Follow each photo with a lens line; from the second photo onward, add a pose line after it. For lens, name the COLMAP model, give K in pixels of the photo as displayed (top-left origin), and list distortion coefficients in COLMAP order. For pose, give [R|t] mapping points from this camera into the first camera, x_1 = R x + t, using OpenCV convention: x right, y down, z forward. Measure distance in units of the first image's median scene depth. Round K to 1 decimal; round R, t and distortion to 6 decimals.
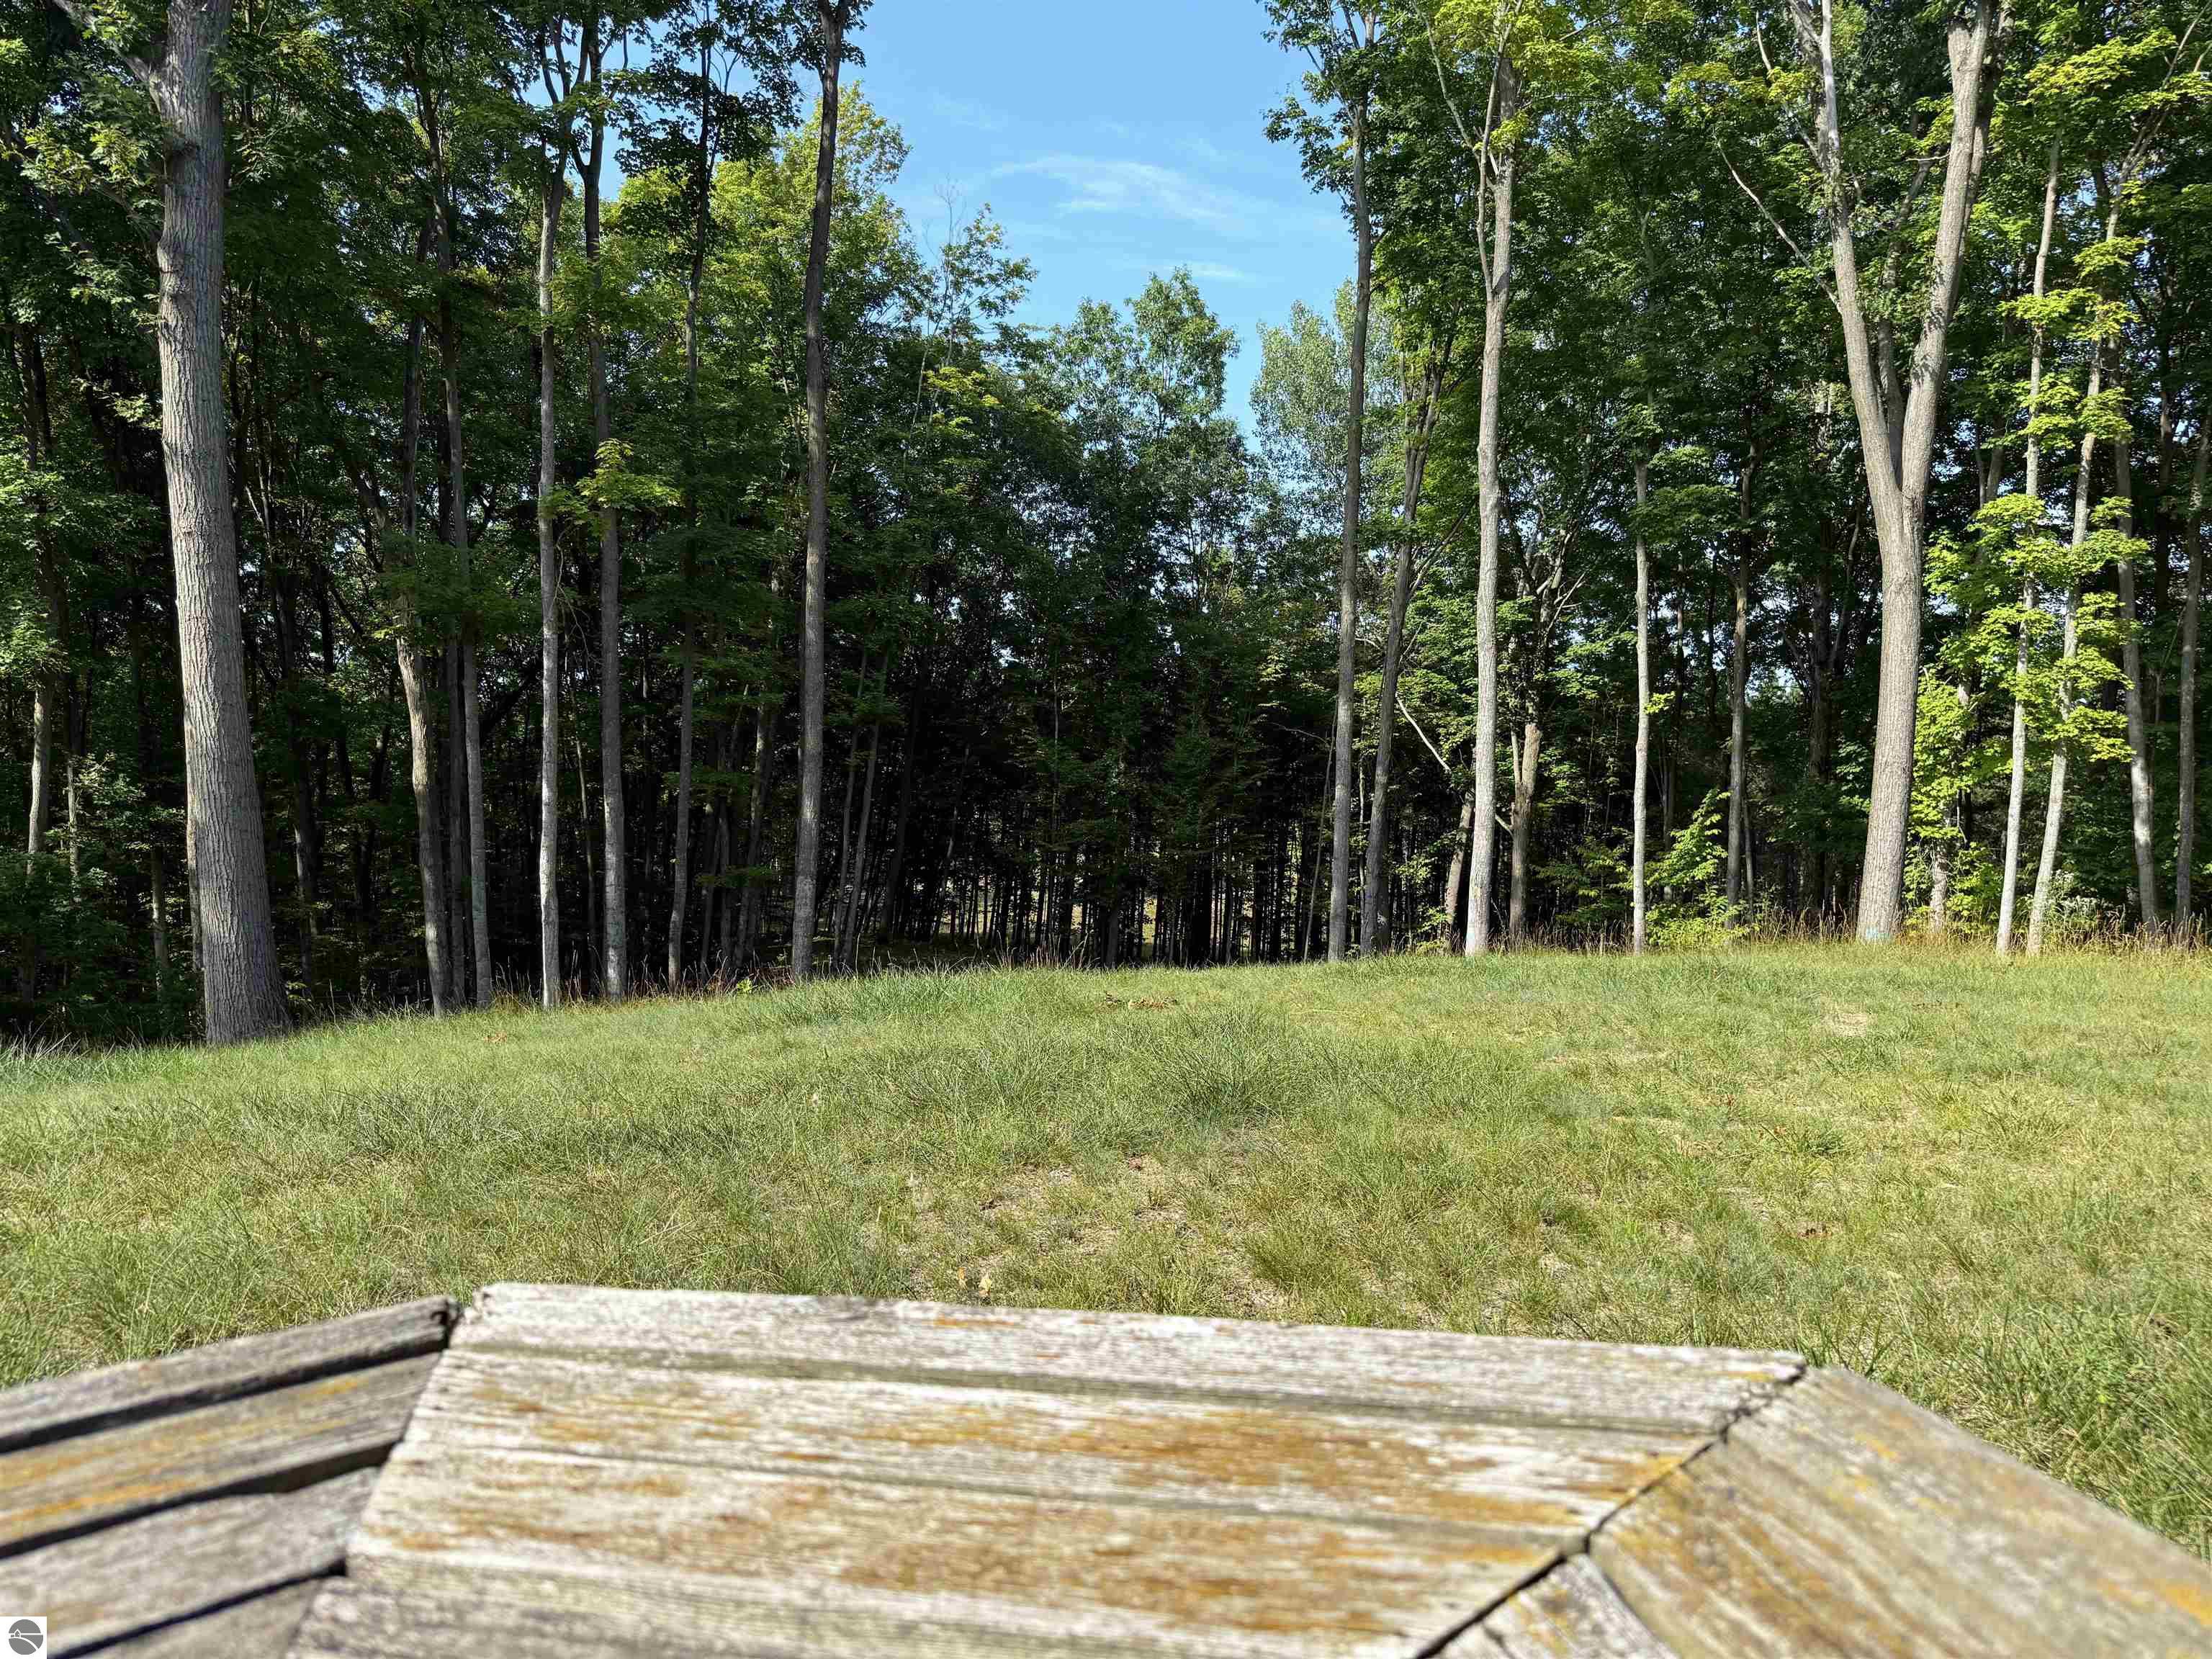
lens RADIAL K [[1587.5, 0, 1129.6], [0, 1587.5, 832.8], [0, 0, 1]] dist [0.137601, -0.162097]
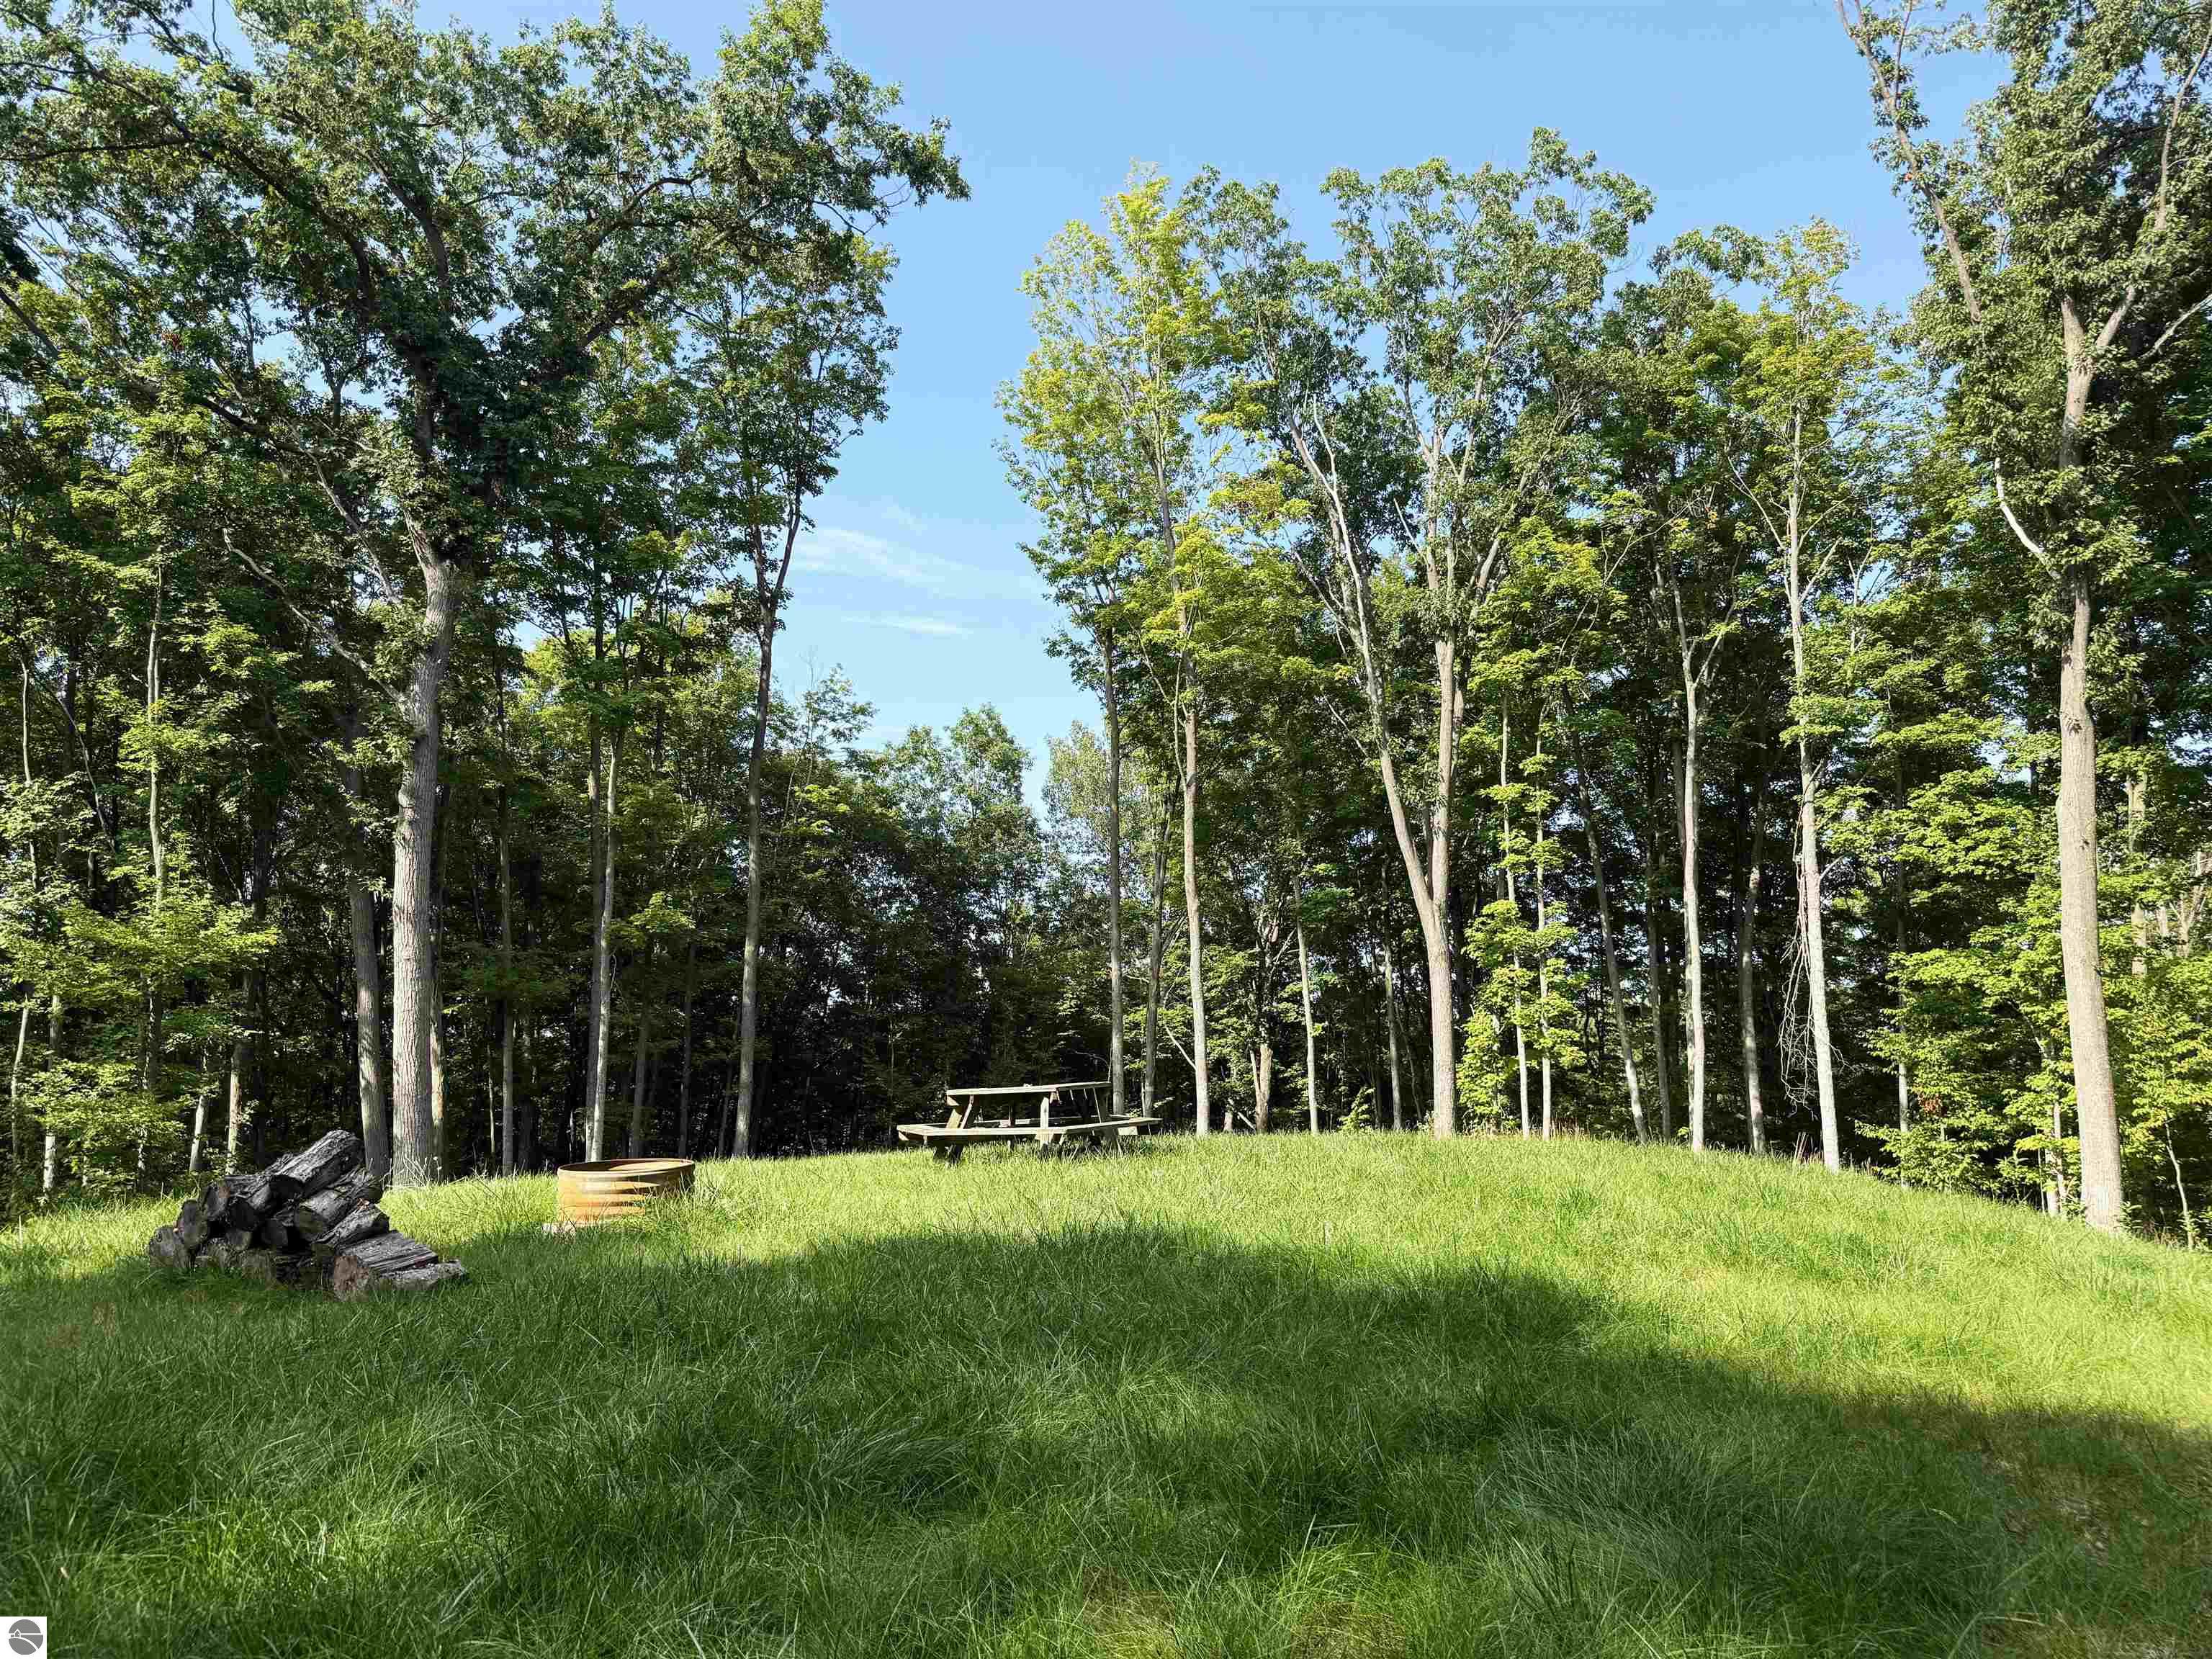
lens RADIAL K [[1569.3, 0, 1069.8], [0, 1569.3, 835.0], [0, 0, 1]] dist [0.059869, -0.053134]
pose [[0.995760, -0.018588, 0.090092, -0.017794], [0.036508, 0.978793, -0.201570, 0.015553], [-0.084434, 0.204004, 0.975322, -0.241895]]
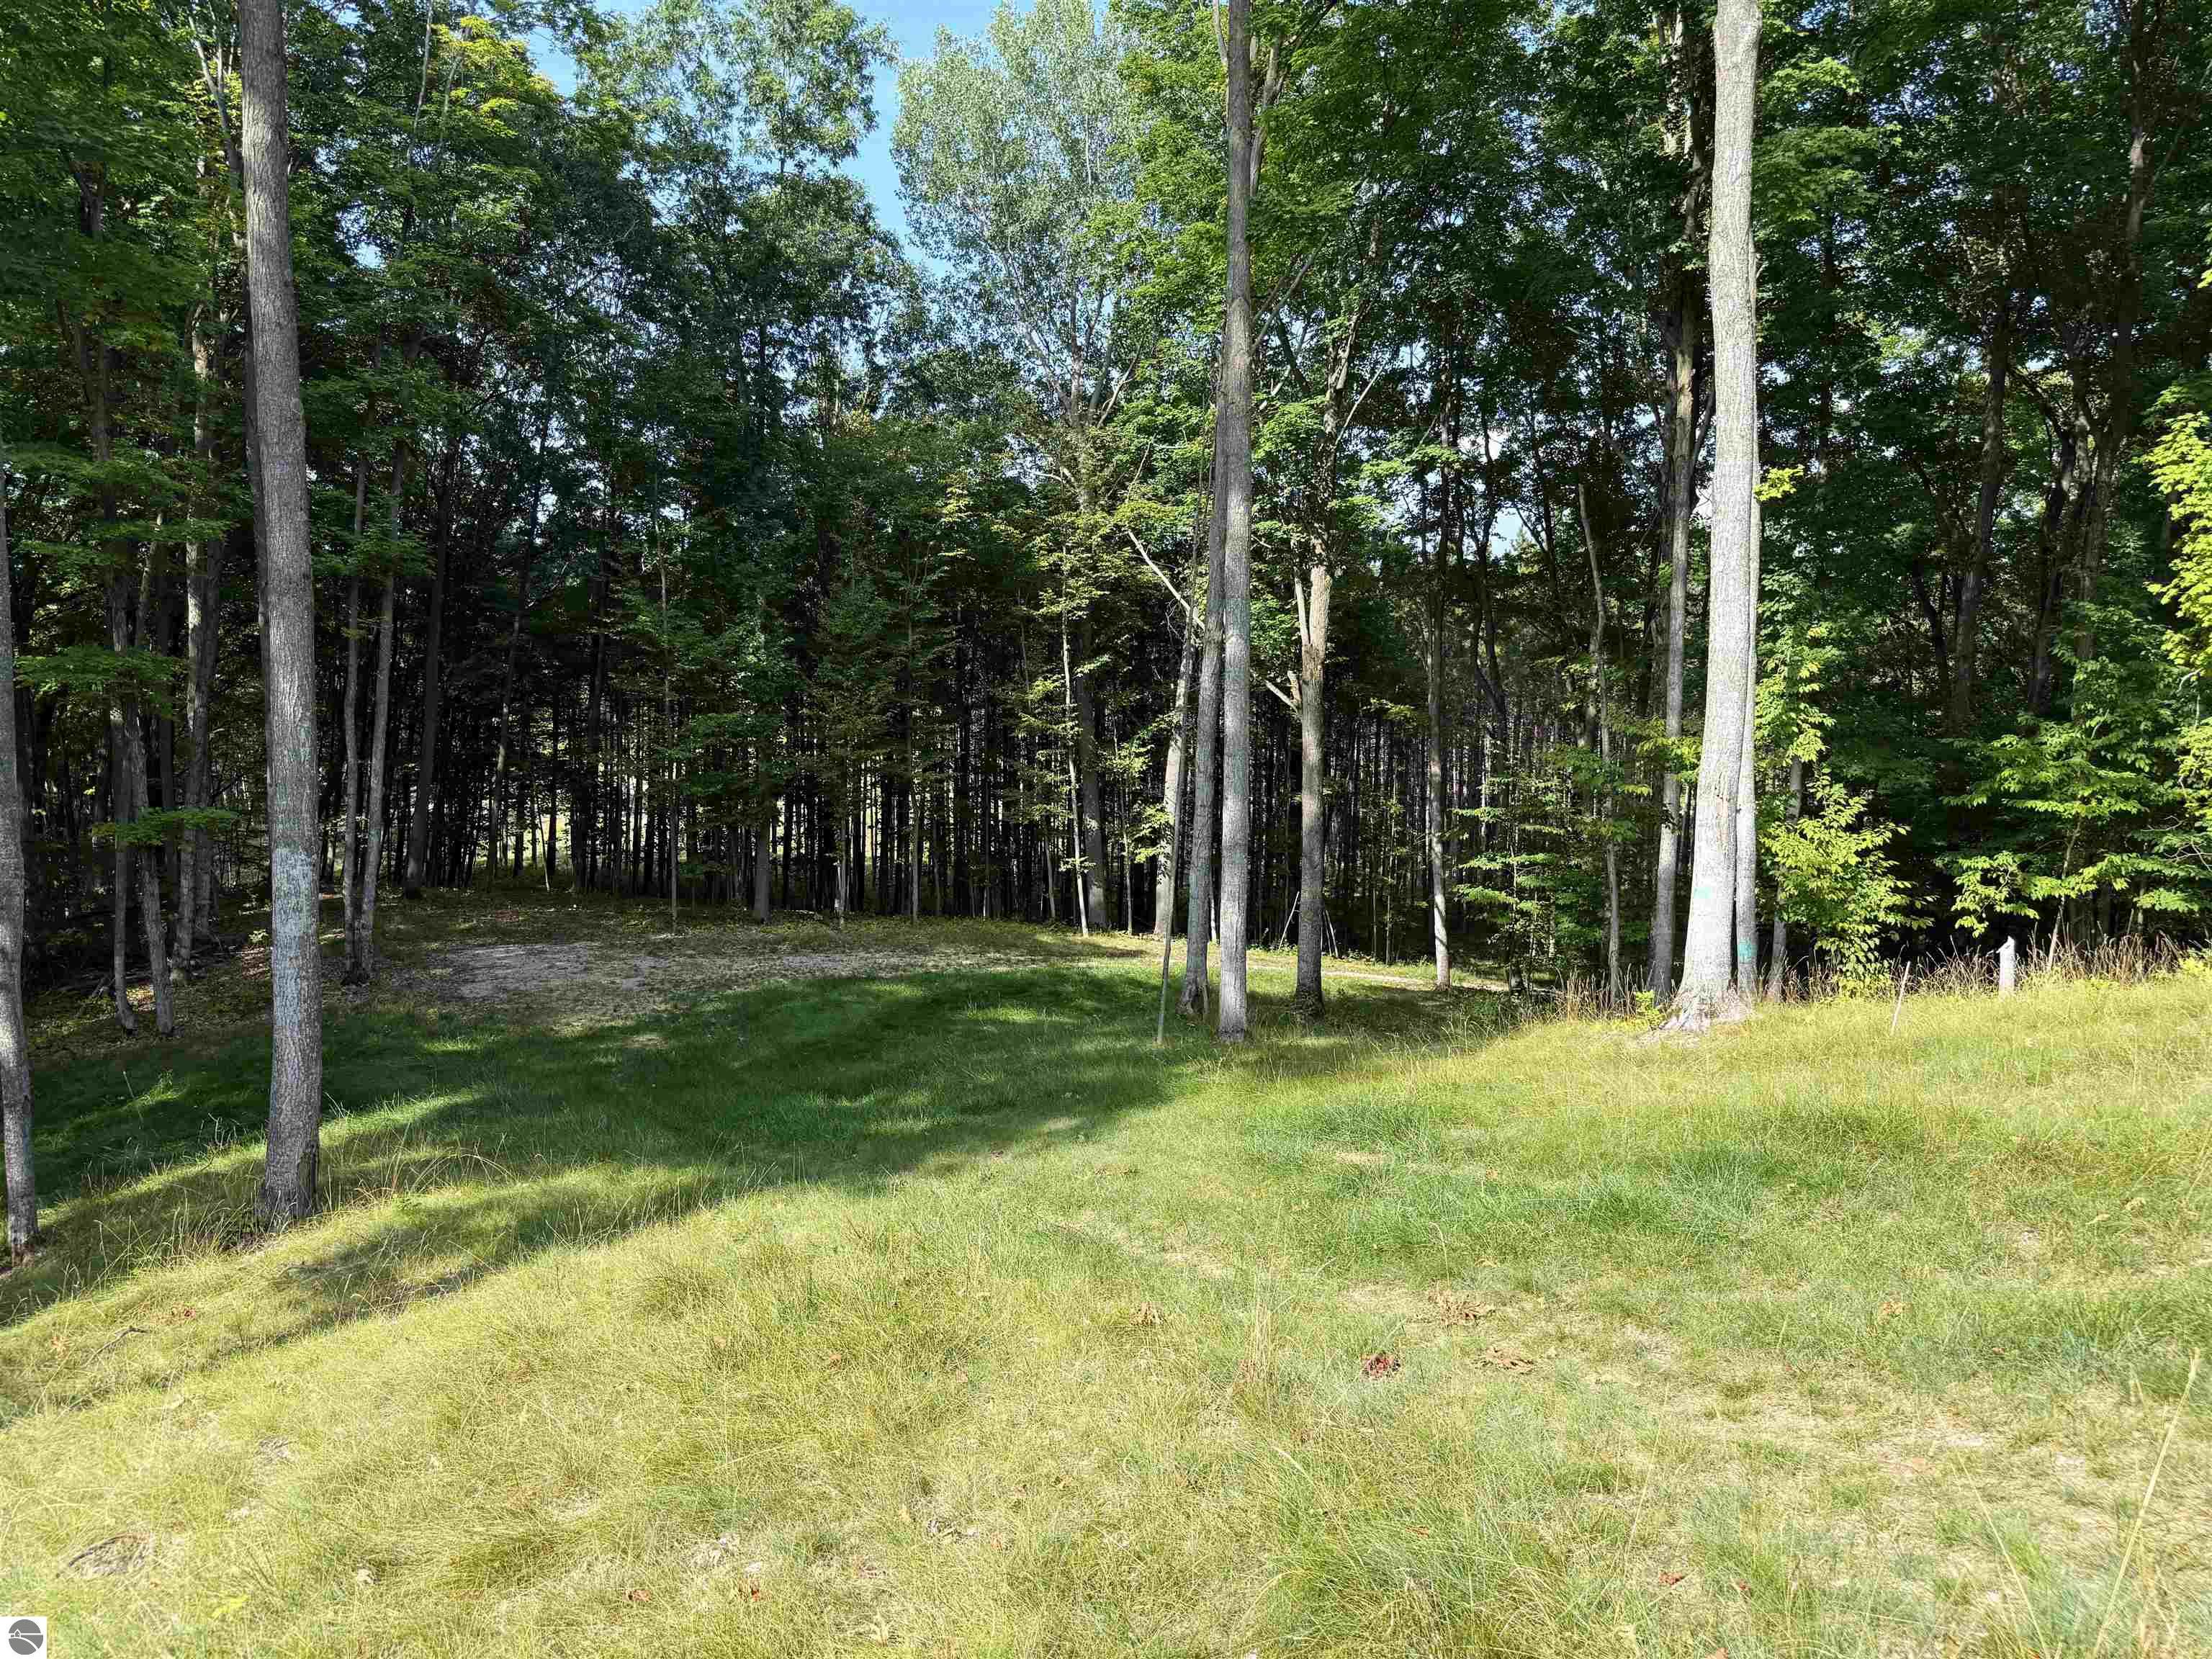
lens RADIAL K [[1587.5, 0, 1129.6], [0, 1587.5, 832.8], [0, 0, 1]] dist [0.137601, -0.162097]
pose [[0.959320, -0.058310, 0.276232, -0.052368], [0.038978, 0.996424, 0.074970, -0.001038], [-0.279616, -0.061153, 0.958162, 0.242809]]
